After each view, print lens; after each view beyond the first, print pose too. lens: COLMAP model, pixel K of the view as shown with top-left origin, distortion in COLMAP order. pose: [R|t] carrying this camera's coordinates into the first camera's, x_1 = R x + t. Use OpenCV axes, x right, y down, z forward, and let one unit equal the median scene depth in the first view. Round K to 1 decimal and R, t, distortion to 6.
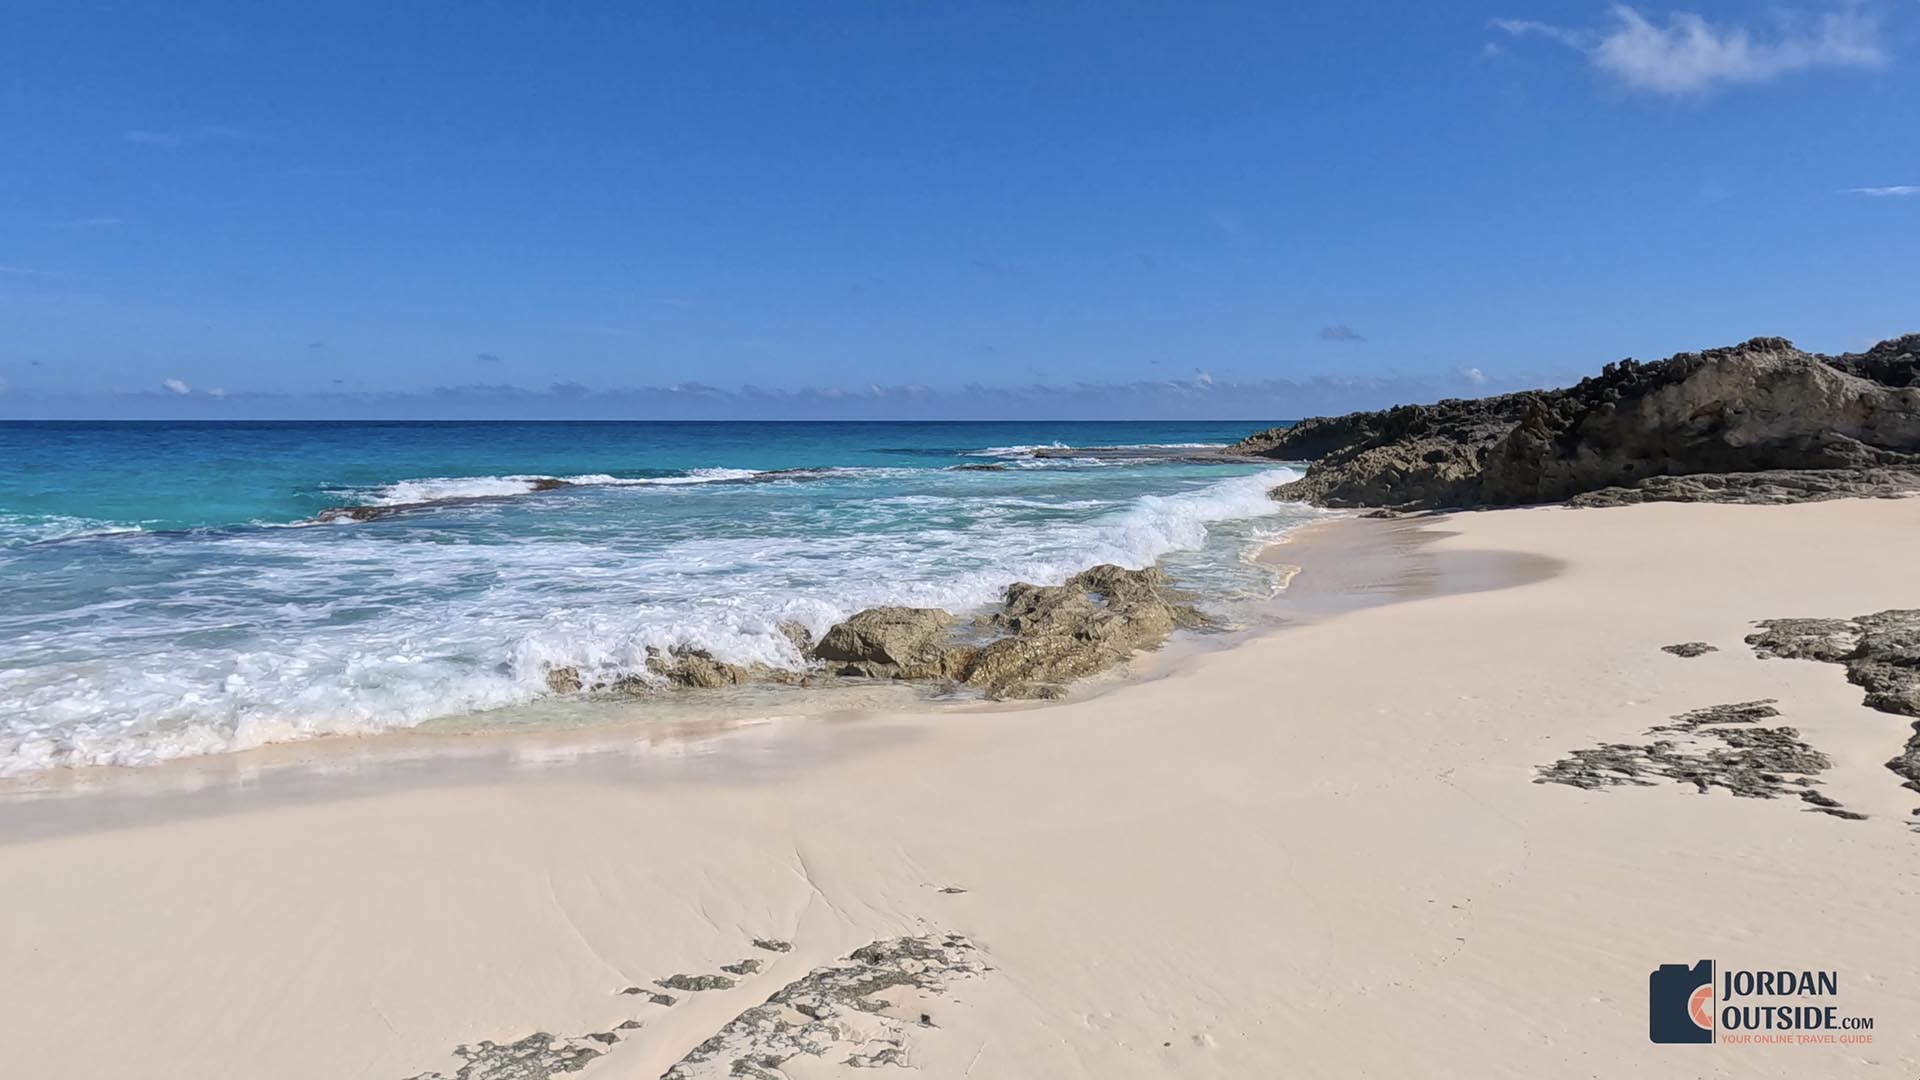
lens RADIAL K [[1260.7, 0, 986.4], [0, 1260.7, 539.0], [0, 0, 1]] dist [-0.003457, -0.002141]
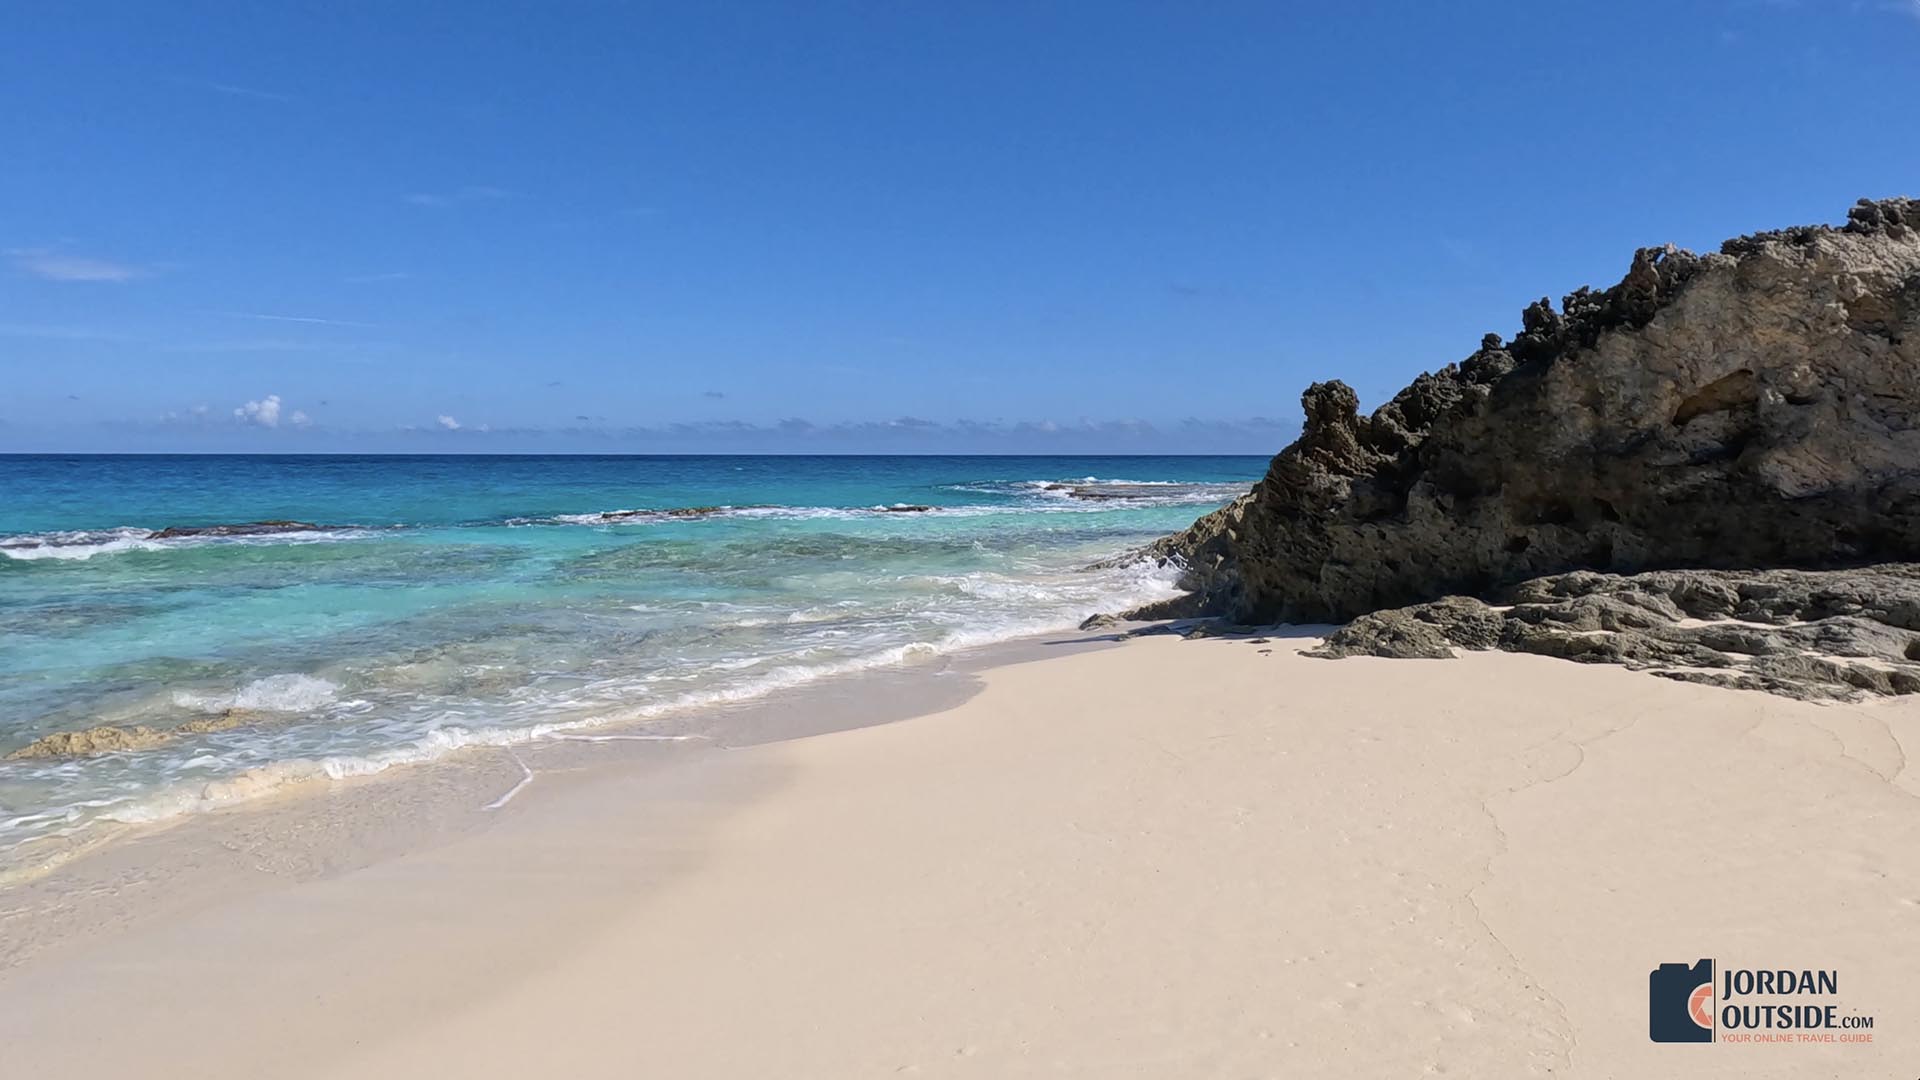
lens RADIAL K [[1260.7, 0, 986.4], [0, 1260.7, 539.0], [0, 0, 1]] dist [-0.003457, -0.002141]
pose [[0.985264, 0.012119, -0.170611, 0.413806], [-0.016759, 0.999527, -0.025779, -0.045828], [0.170218, 0.028259, 0.985001, 0.583582]]
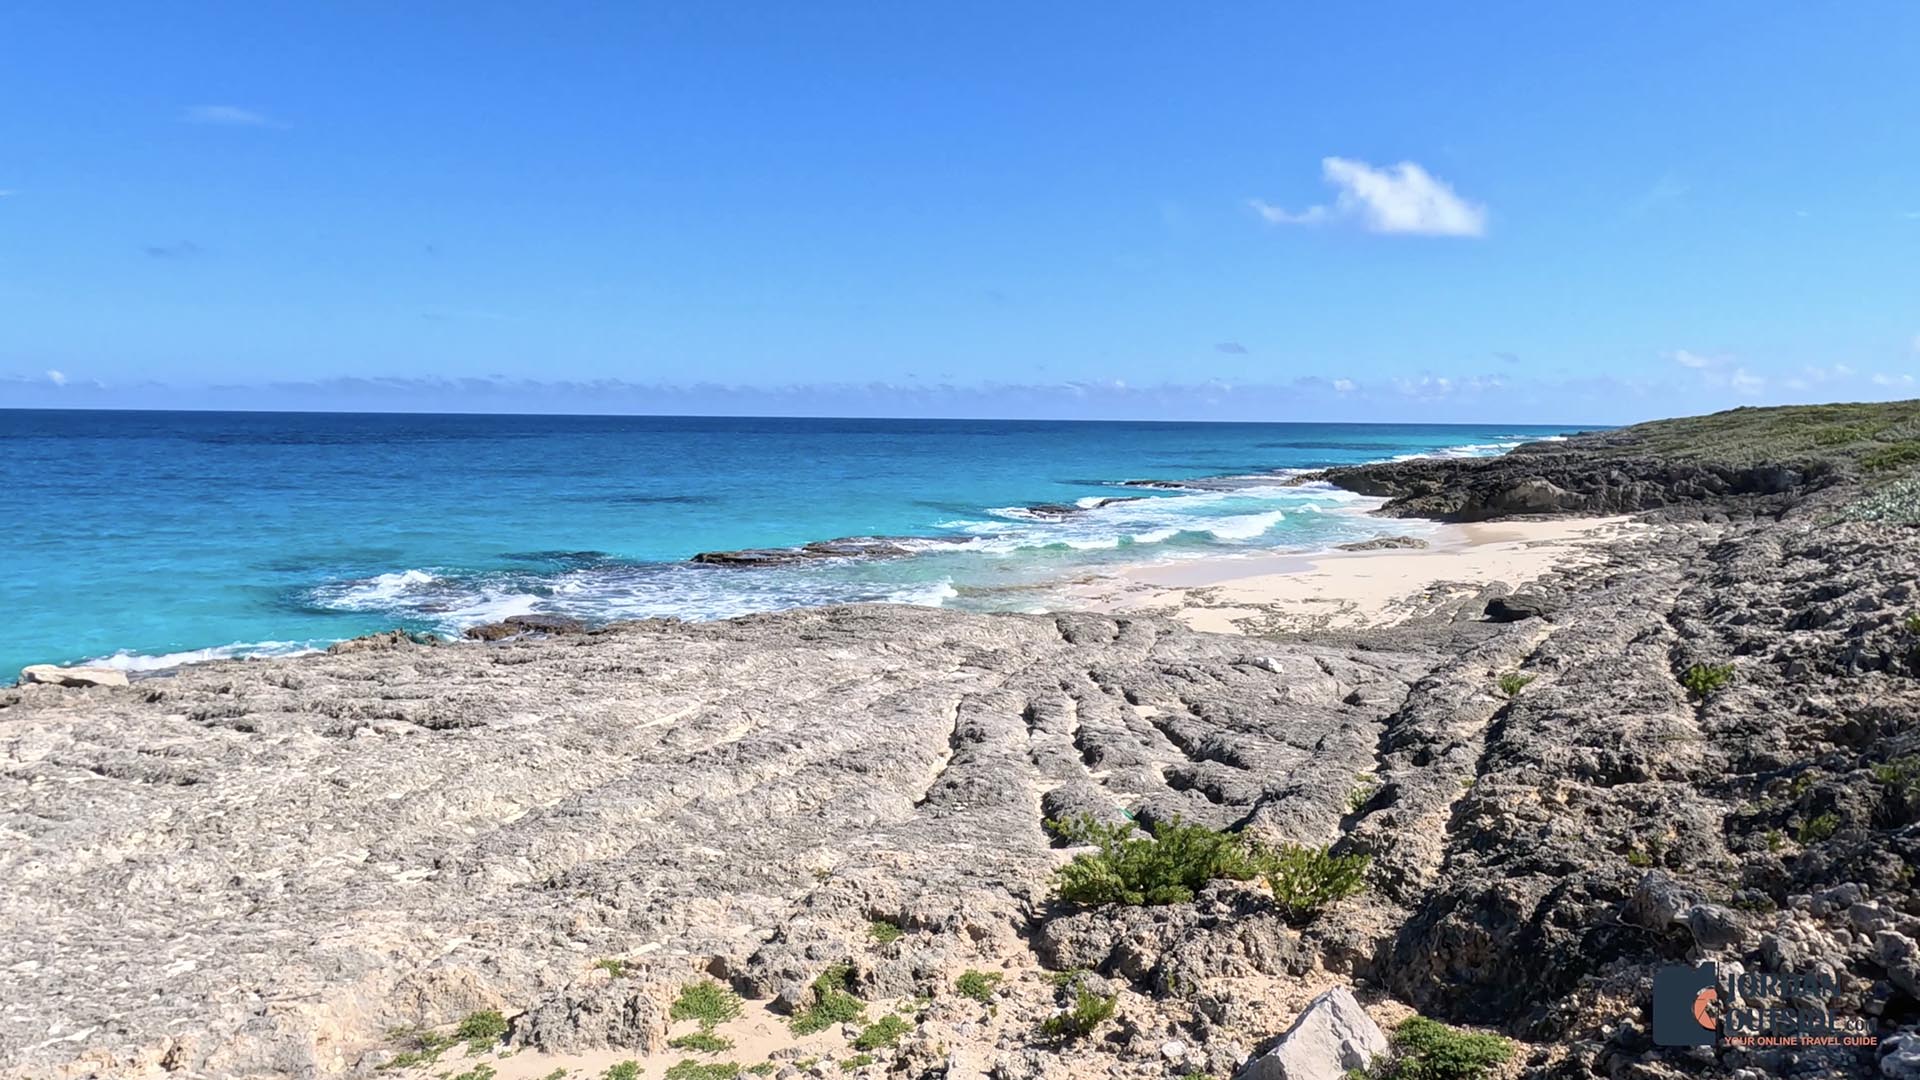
lens RADIAL K [[1260.7, 0, 986.4], [0, 1260.7, 539.0], [0, 0, 1]] dist [-0.003457, -0.002141]
pose [[0.996043, 0.006152, 0.088658, -1.291552], [-0.006372, 0.999977, 0.002196, 0.023391], [-0.088643, -0.002753, 0.996060, -2.489206]]
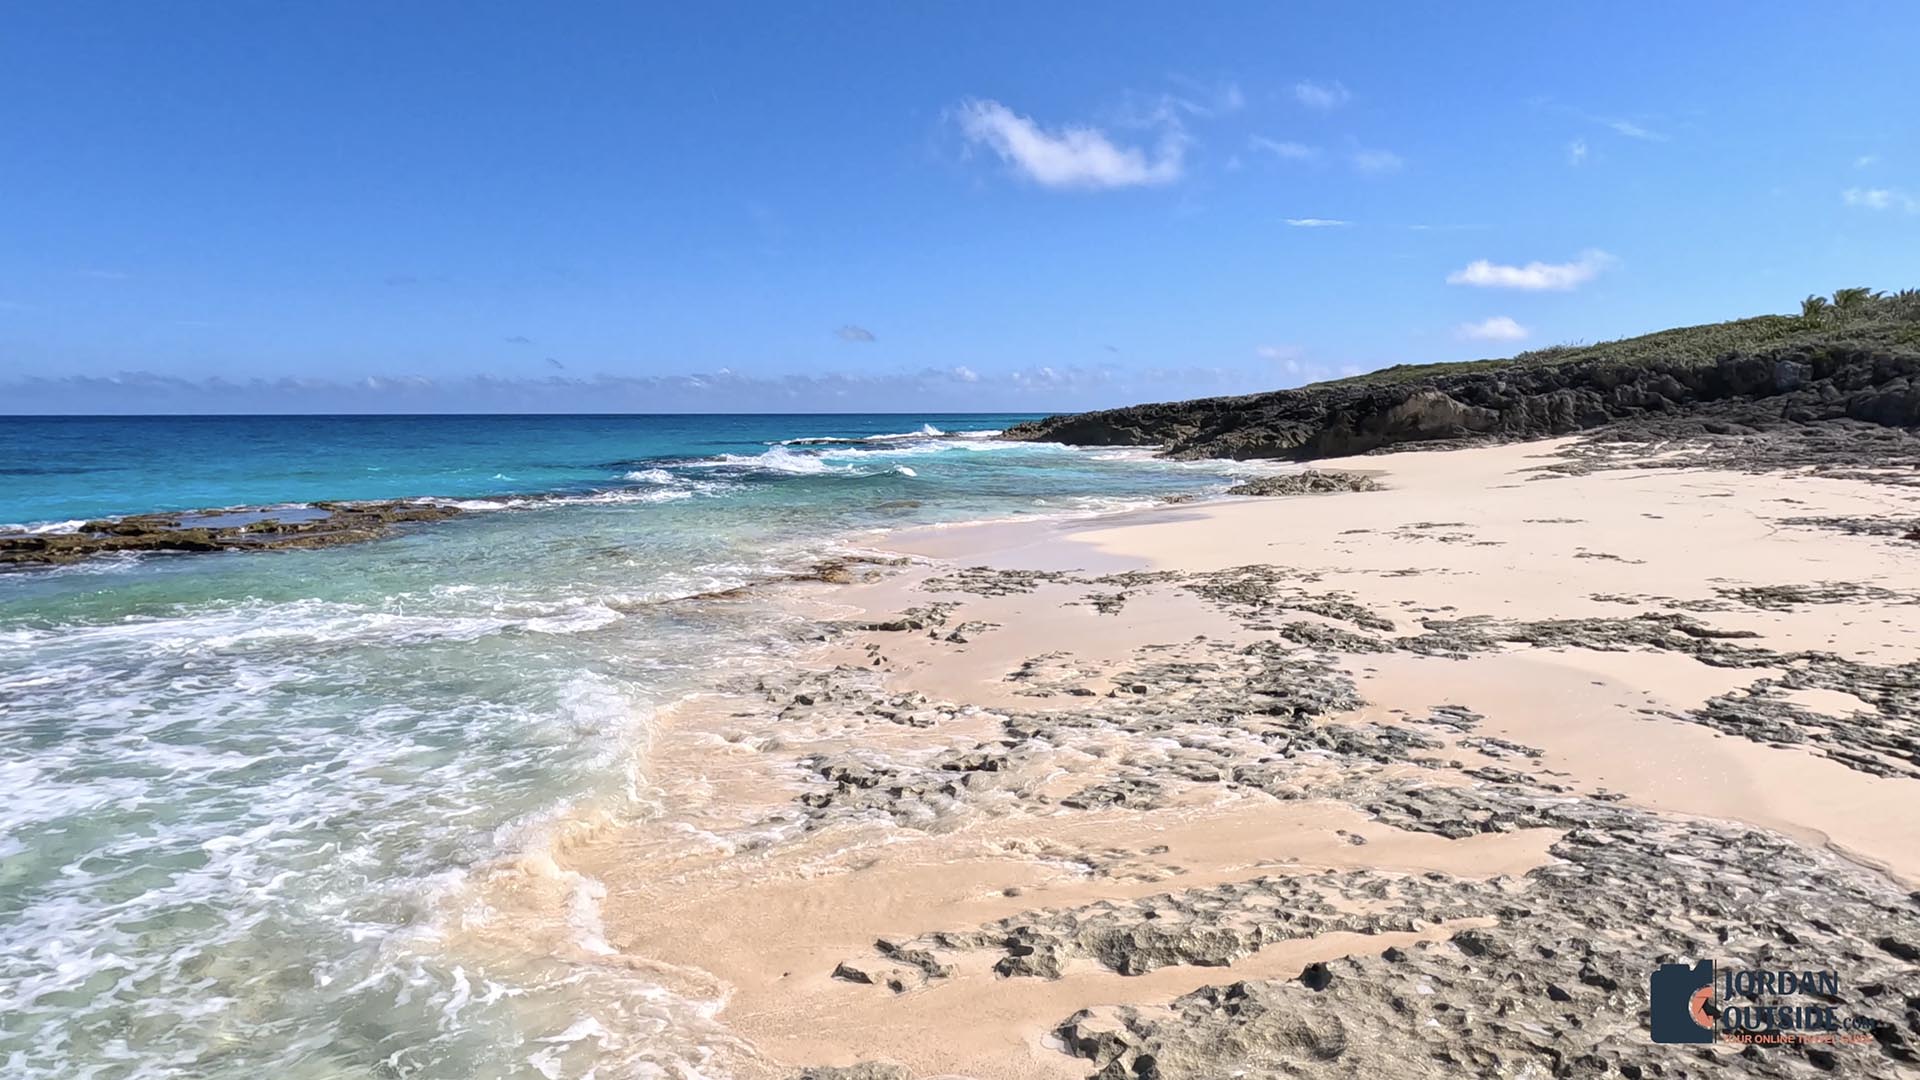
lens RADIAL K [[1260.7, 0, 986.4], [0, 1260.7, 539.0], [0, 0, 1]] dist [-0.003457, -0.002141]
pose [[0.928887, -0.038566, 0.368349, -1.093106], [0.036657, 0.999254, 0.012180, 0.076466], [-0.368544, 0.002189, 0.929608, -0.964454]]
